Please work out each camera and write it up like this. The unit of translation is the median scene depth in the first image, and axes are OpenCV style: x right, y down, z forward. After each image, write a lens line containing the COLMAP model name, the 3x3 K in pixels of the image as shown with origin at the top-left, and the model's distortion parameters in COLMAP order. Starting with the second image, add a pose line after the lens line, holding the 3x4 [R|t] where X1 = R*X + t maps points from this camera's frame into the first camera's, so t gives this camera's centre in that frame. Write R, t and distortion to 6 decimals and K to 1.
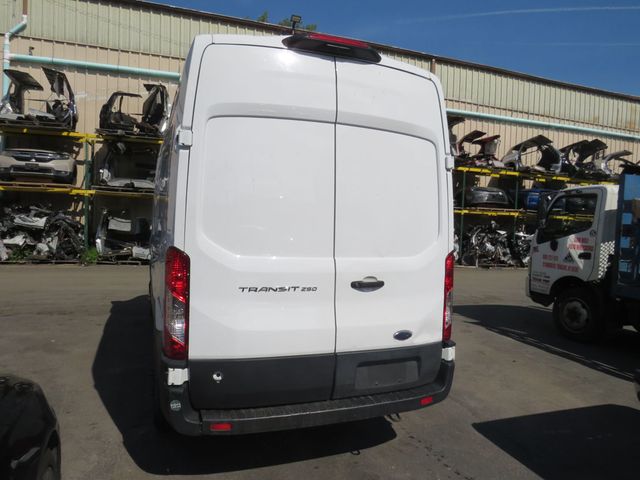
lens RADIAL K [[453.0, 0, 320.0], [0, 453.0, 240.0], [0, 0, 1]] dist [-0.032502, -0.001433]
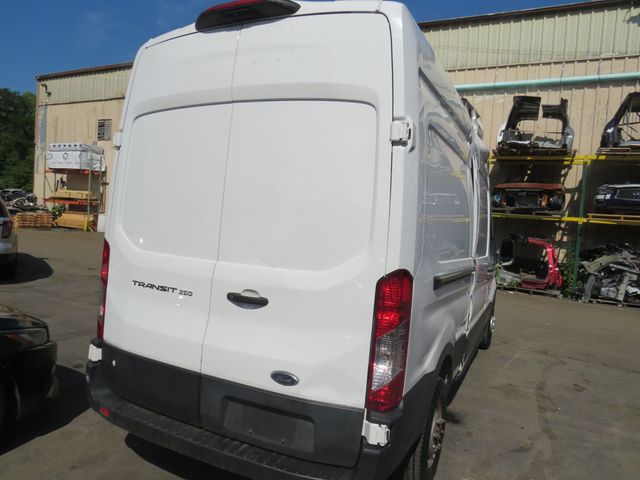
lens RADIAL K [[456.1, 0, 310.0], [0, 456.1, 235.4], [0, 0, 1]] dist [-0.035370, 0.033944]
pose [[0.676749, 0.036230, -0.735322, 0.762646], [-0.070751, 0.997366, -0.015975, -0.007030], [0.732807, 0.062836, 0.677529, 0.545235]]
